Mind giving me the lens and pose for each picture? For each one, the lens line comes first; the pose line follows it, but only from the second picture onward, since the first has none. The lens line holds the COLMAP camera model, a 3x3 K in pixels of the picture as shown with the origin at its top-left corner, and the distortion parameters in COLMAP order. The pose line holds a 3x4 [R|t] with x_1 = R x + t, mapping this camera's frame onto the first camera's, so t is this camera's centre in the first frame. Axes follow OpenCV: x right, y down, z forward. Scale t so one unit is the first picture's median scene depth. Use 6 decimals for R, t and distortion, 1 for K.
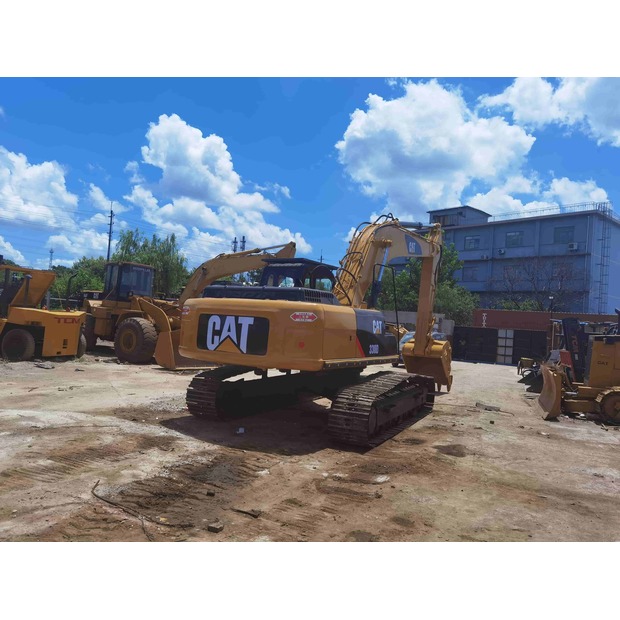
lens RADIAL K [[503.7, 0, 311.8], [0, 503.7, 300.6], [0, 0, 1]] dist [-0.000730, 0.065477]
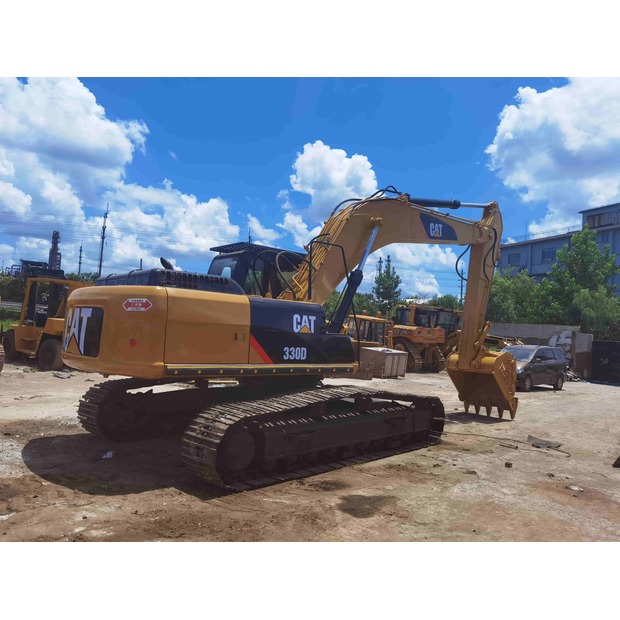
lens RADIAL K [[504.4, 0, 310.0], [0, 504.4, 310.0], [0, 0, 1]] dist [0.014579, 0.010062]
pose [[0.951968, -0.023042, -0.305329, 0.056059], [0.016334, 0.999566, -0.024506, 0.007746], [0.305761, 0.018341, 0.951932, 0.046316]]
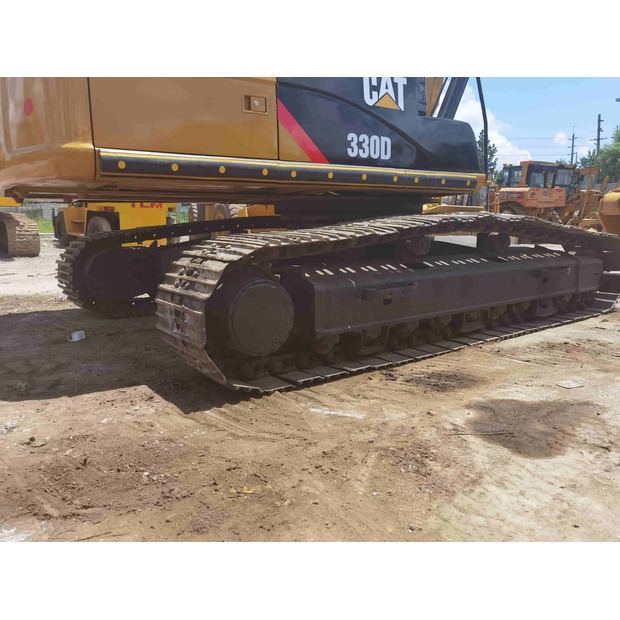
lens RADIAL K [[503.4, 0, 307.9], [0, 503.4, 302.4], [0, 0, 1]] dist [0.003734, 0.001997]
pose [[0.882615, 0.004489, -0.470076, 0.040394], [0.080289, 0.983823, 0.160145, 0.022662], [0.463190, -0.179089, 0.867976, 0.093030]]
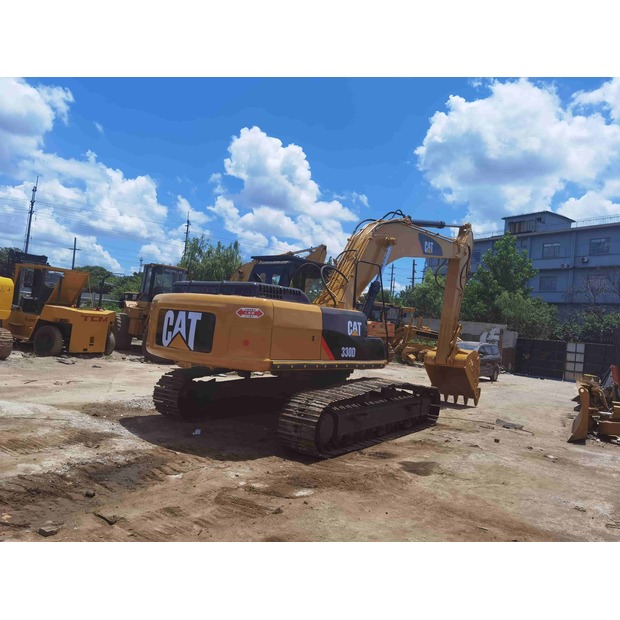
lens RADIAL K [[504.4, 0, 310.0], [0, 504.4, 310.0], [0, 0, 1]] dist [0.014579, 0.010062]
pose [[0.986860, 0.019384, -0.160411, 0.030282], [-0.019427, 0.999810, 0.001298, 0.002939], [0.160406, 0.001835, 0.987049, 0.012160]]
